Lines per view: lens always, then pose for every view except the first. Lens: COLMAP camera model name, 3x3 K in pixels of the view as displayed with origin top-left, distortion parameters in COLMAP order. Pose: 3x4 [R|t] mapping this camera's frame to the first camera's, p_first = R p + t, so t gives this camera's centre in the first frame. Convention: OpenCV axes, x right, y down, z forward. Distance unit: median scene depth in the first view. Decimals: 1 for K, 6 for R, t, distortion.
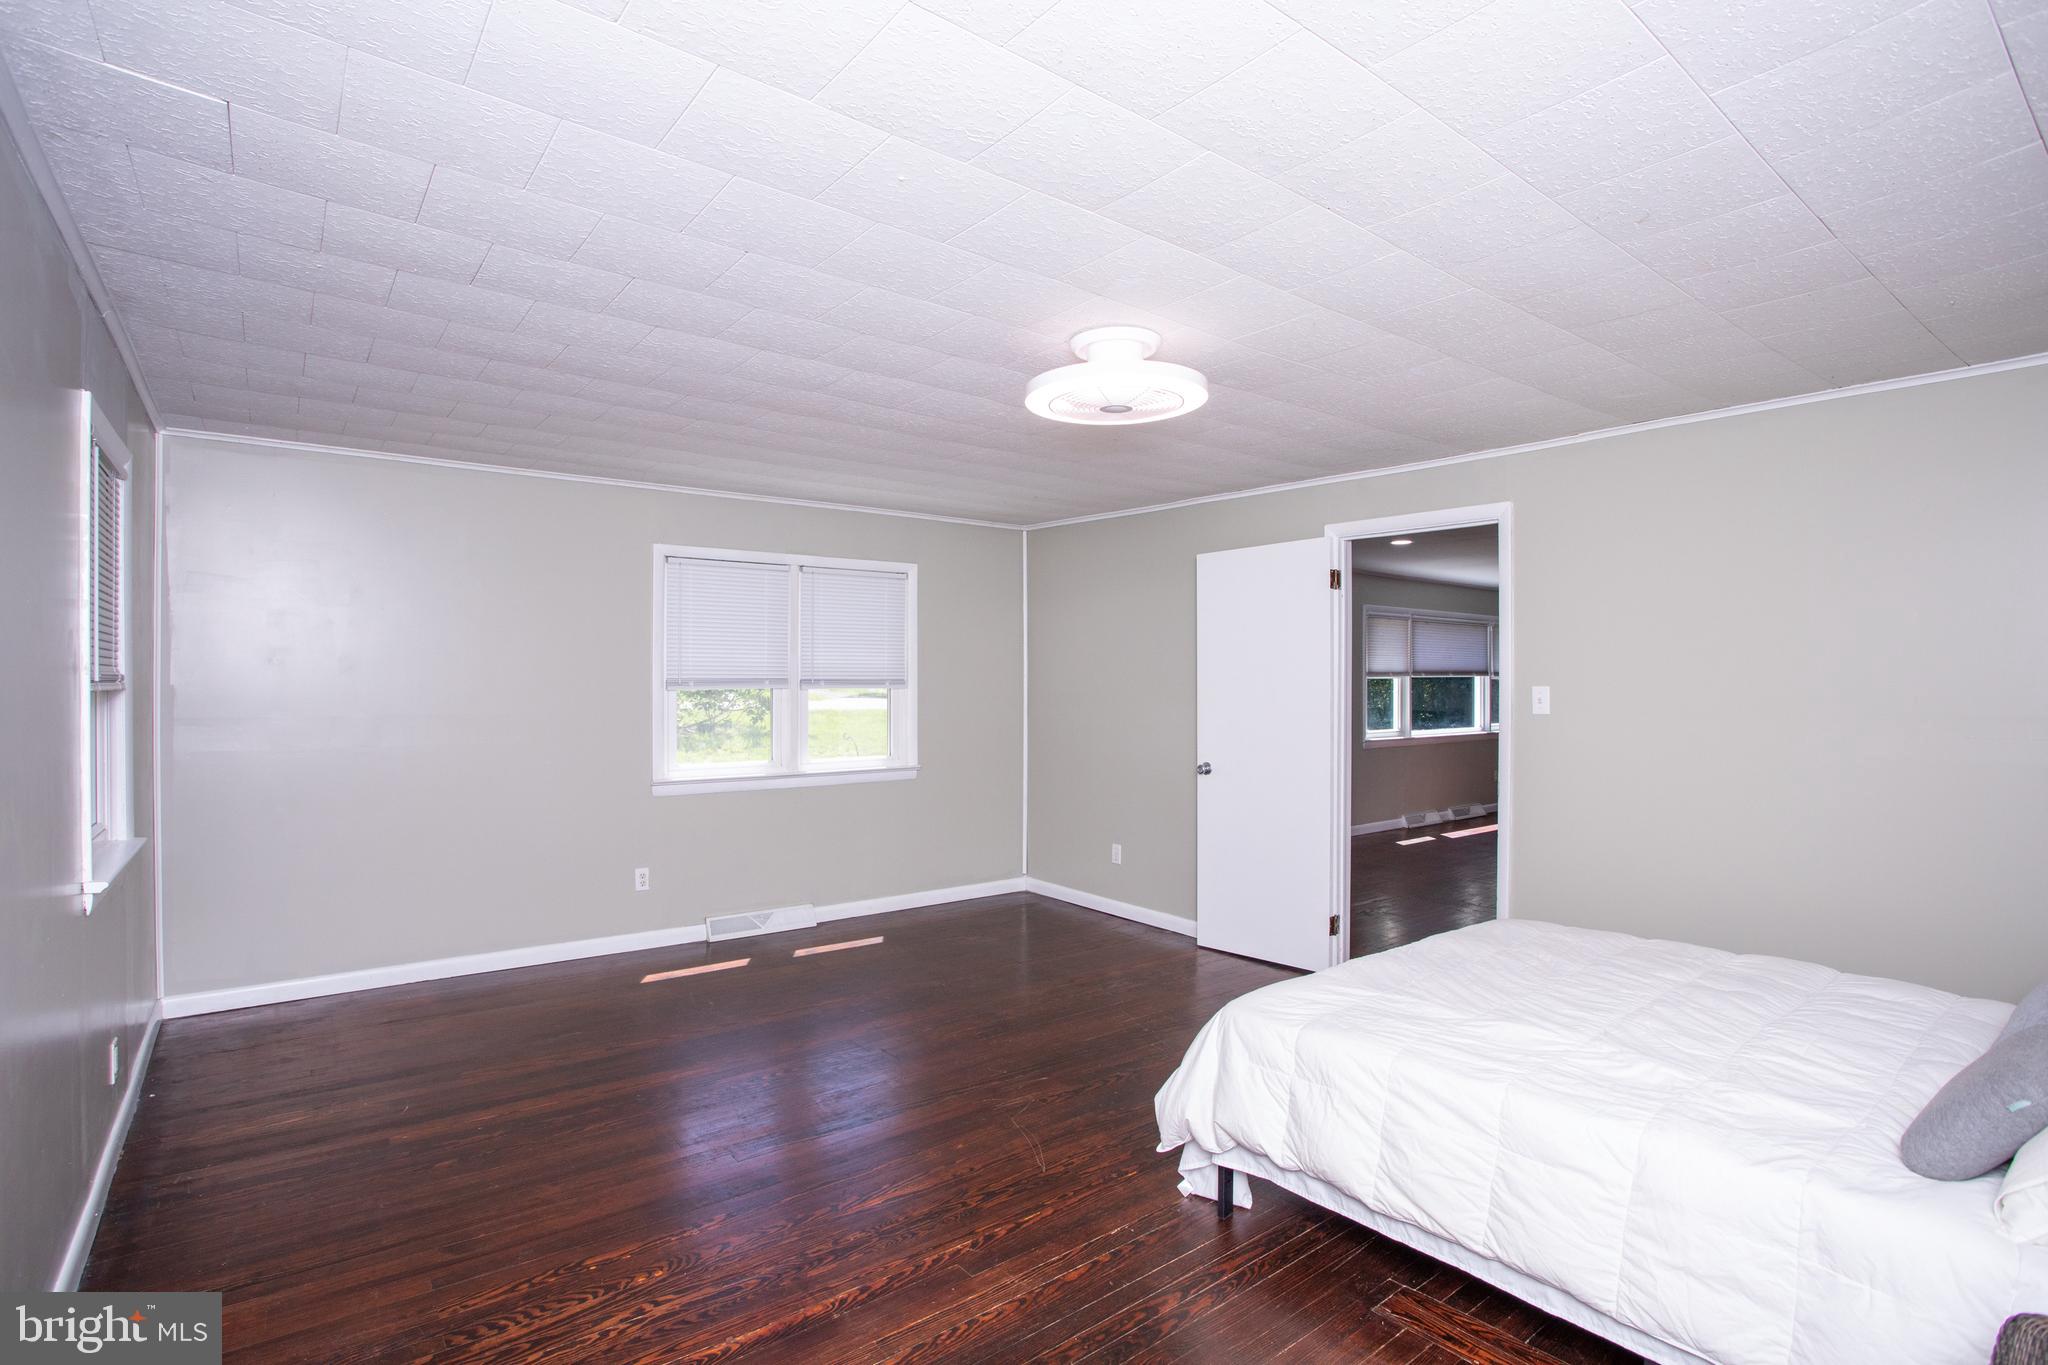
lens RADIAL K [[994.3, 0, 1007.8], [0, 994.3, 666.2], [0, 0, 1]] dist [-0.028275, 0.010510]
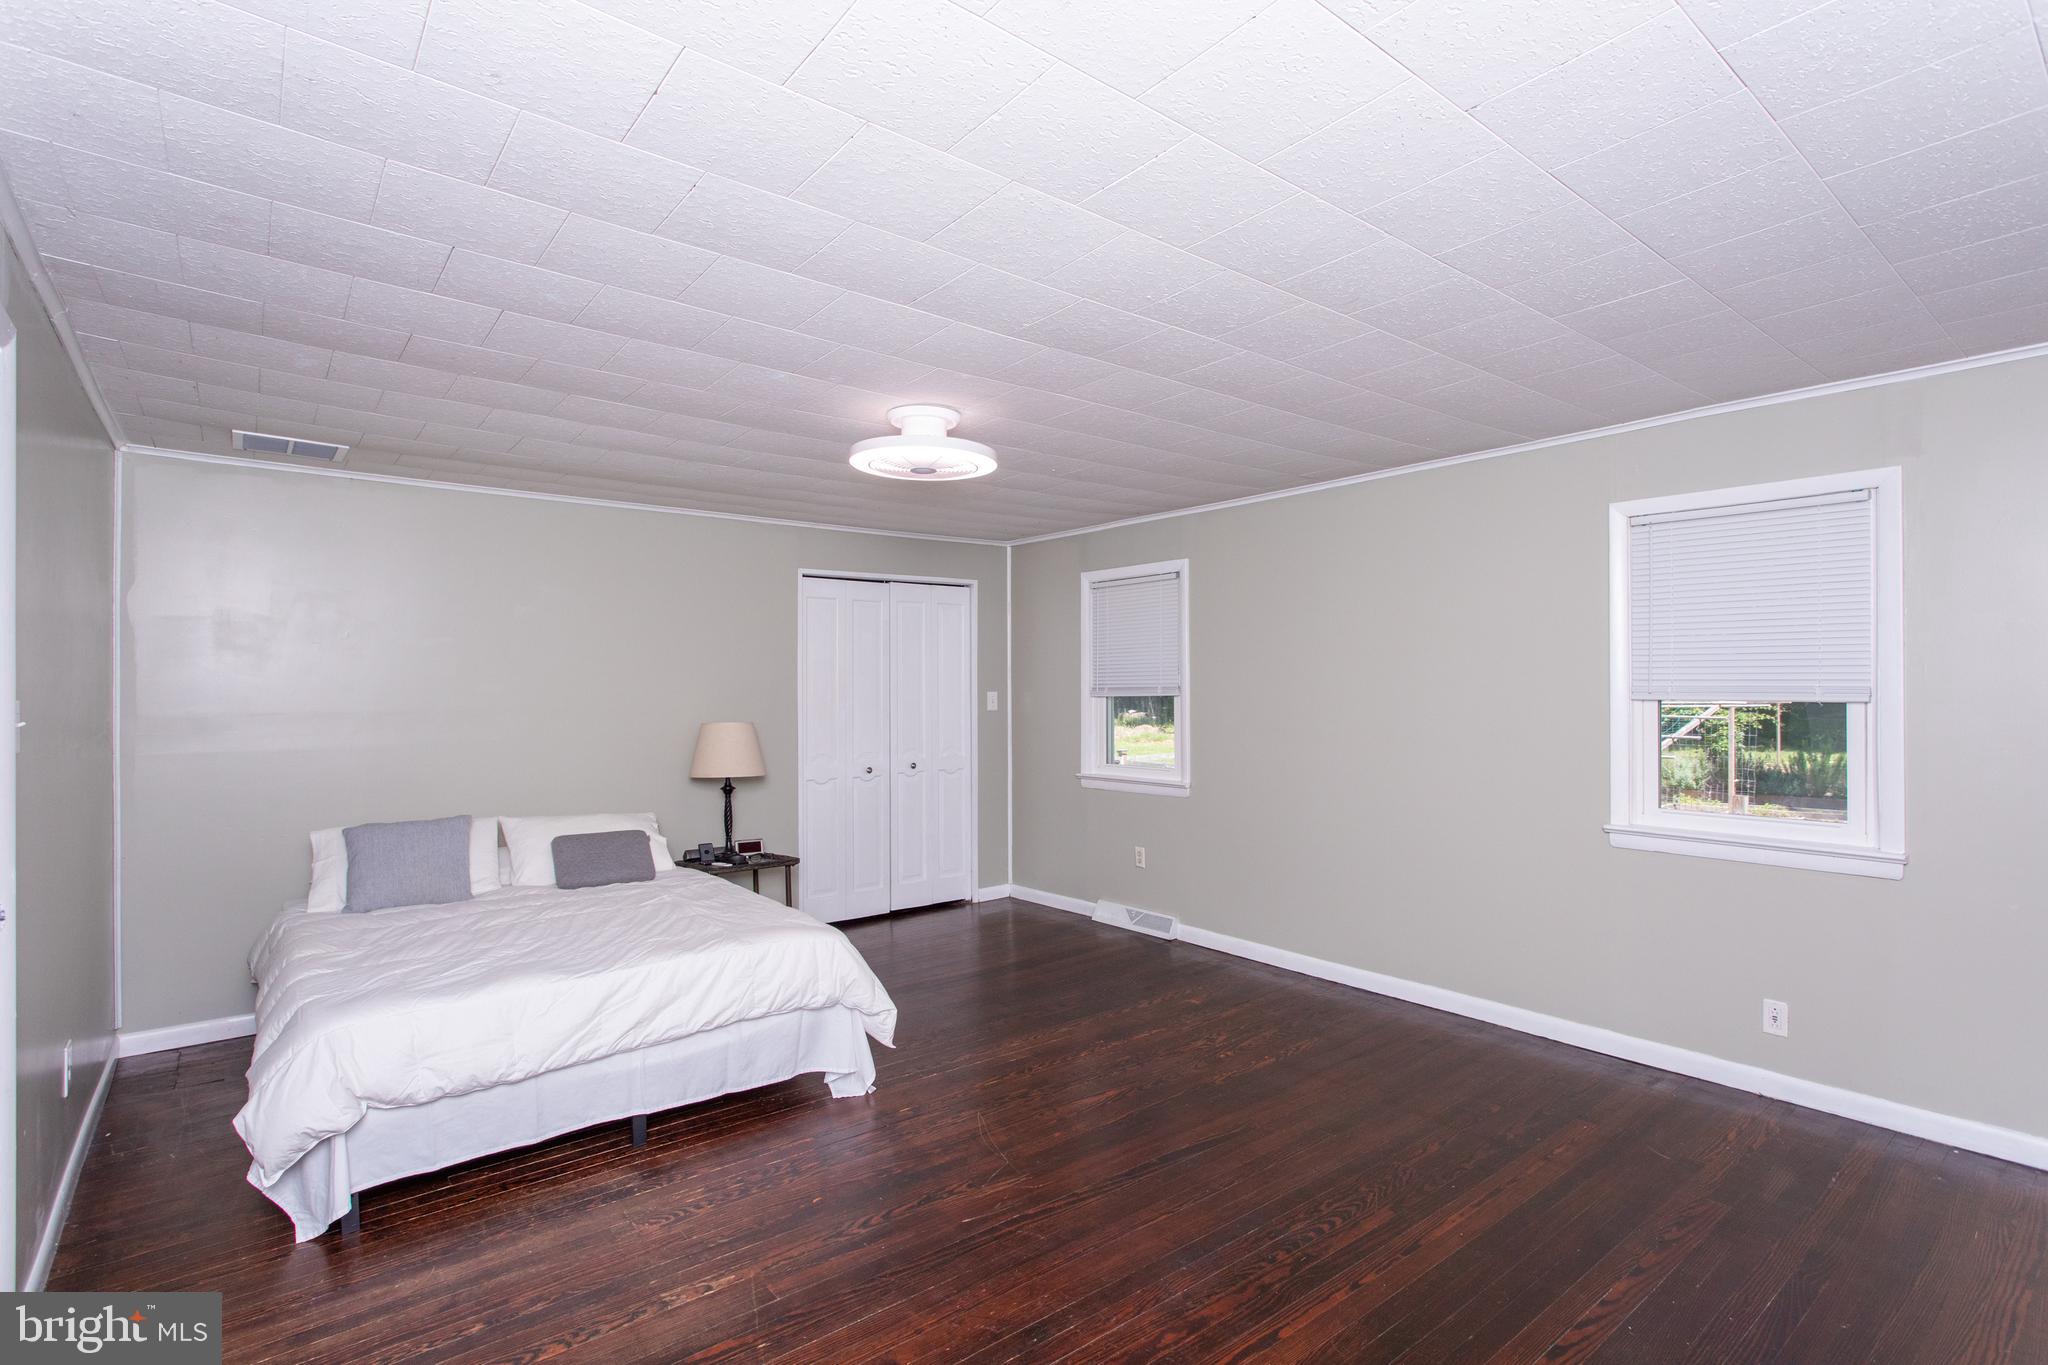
lens RADIAL K [[977.4, 0, 984.7], [0, 977.4, 685.4], [0, 0, 1]] dist [-0.020752, 0.000048]
pose [[-0.999987, -0.002440, 0.004569, 0.032163], [-0.002511, 0.999874, -0.015689, 0.036218], [-0.004530, -0.015701, -0.999866, 2.674440]]
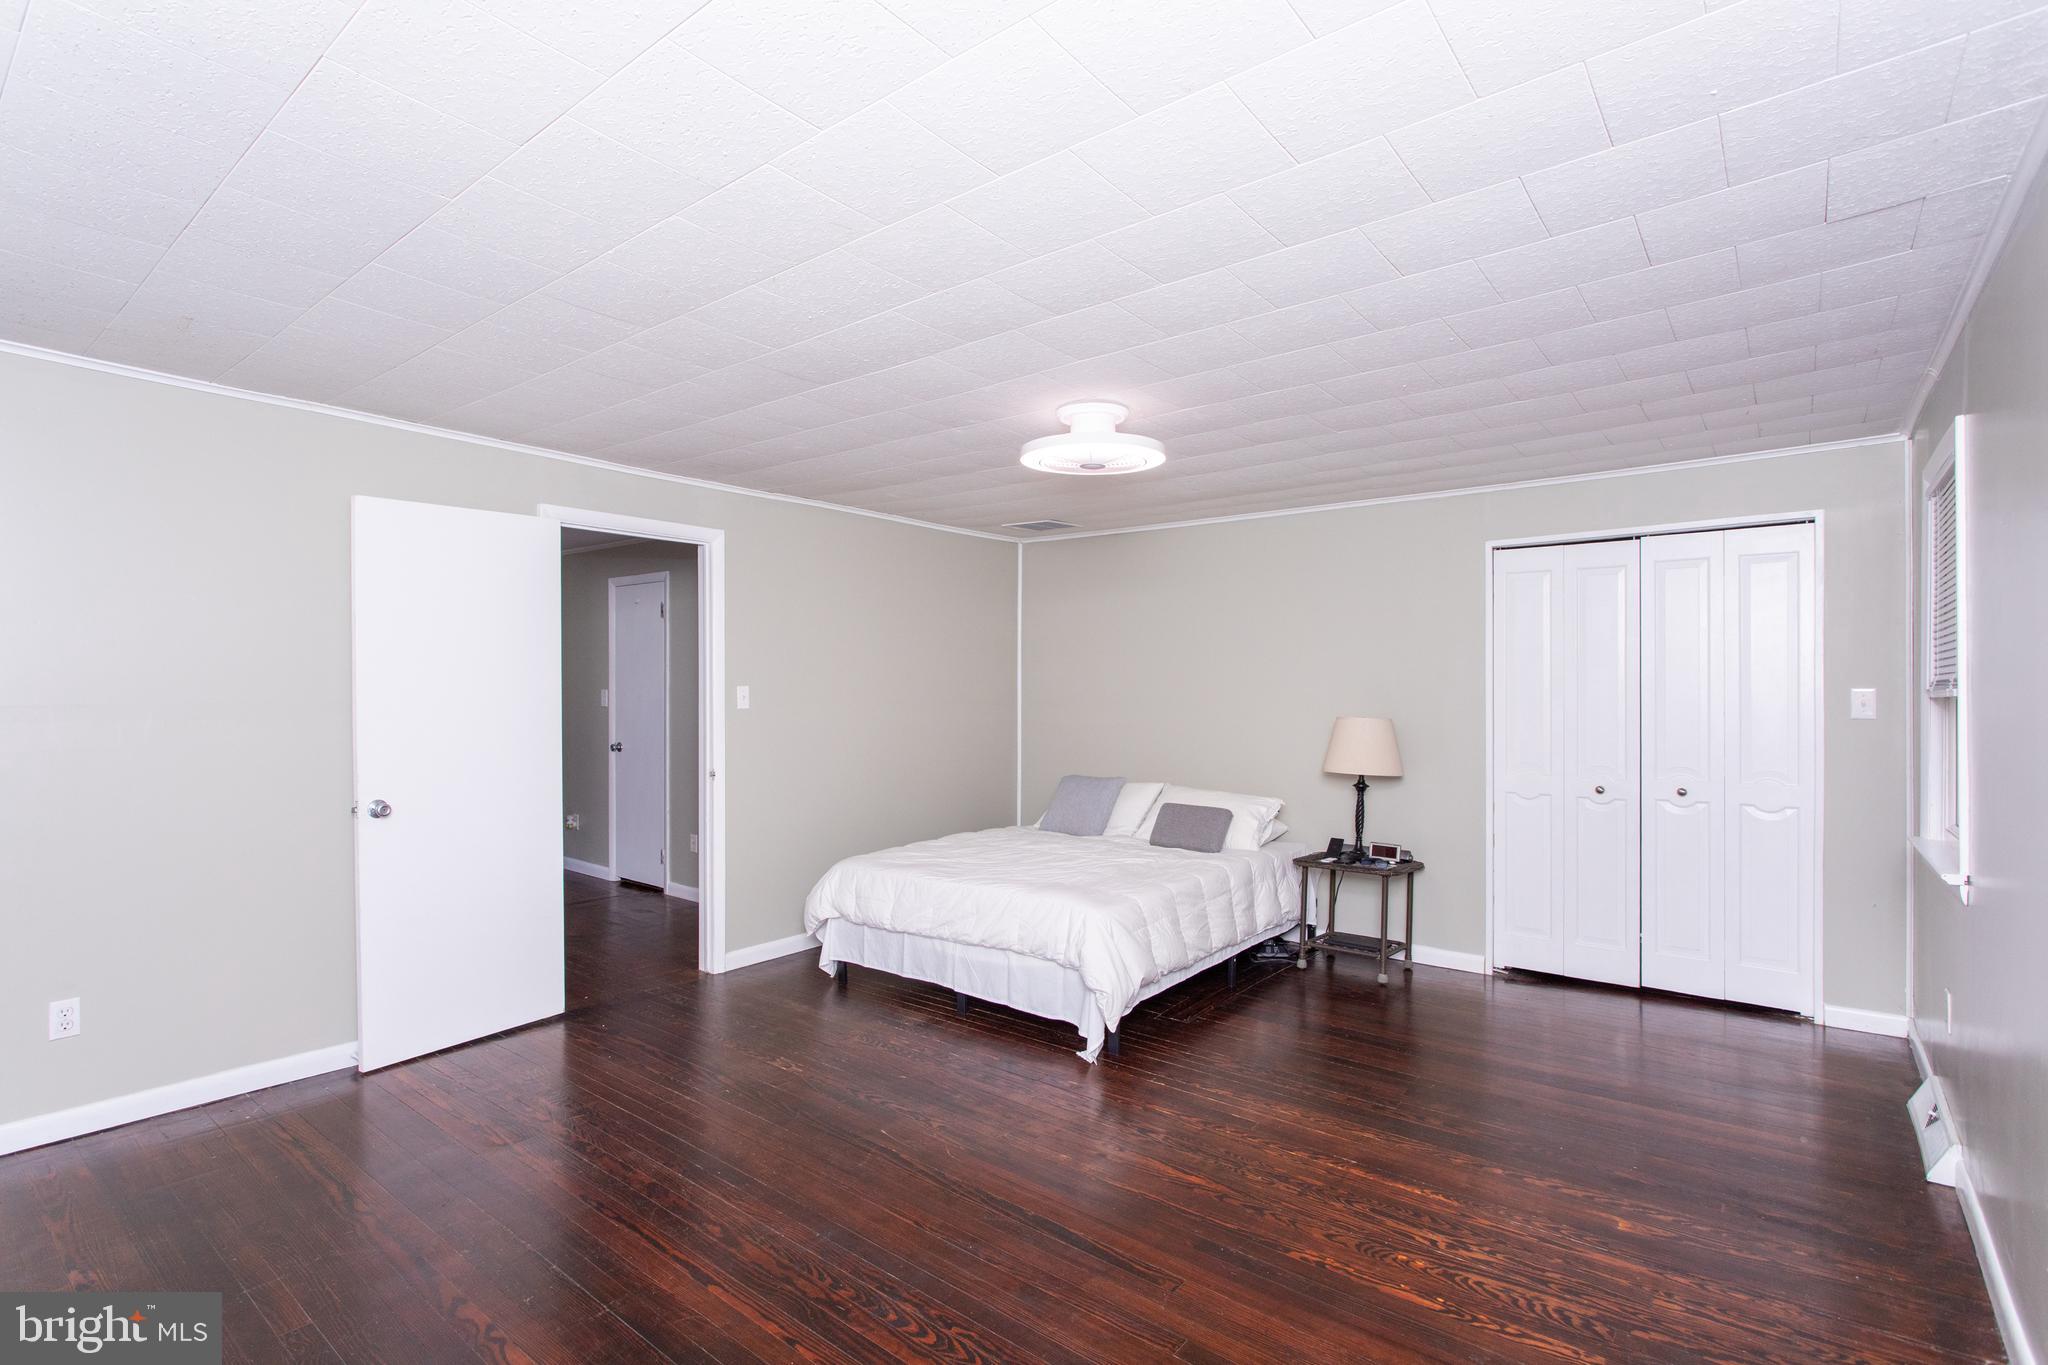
lens RADIAL K [[962.6, 0, 1012.7], [0, 962.6, 687.2], [0, 0, 1]] dist [-0.022128, 0.009602]
pose [[-0.228263, -0.006896, 0.973575, -1.260995], [-0.012701, 0.999911, 0.004105, 0.021900], [-0.973517, -0.011429, -0.228331, 1.671955]]
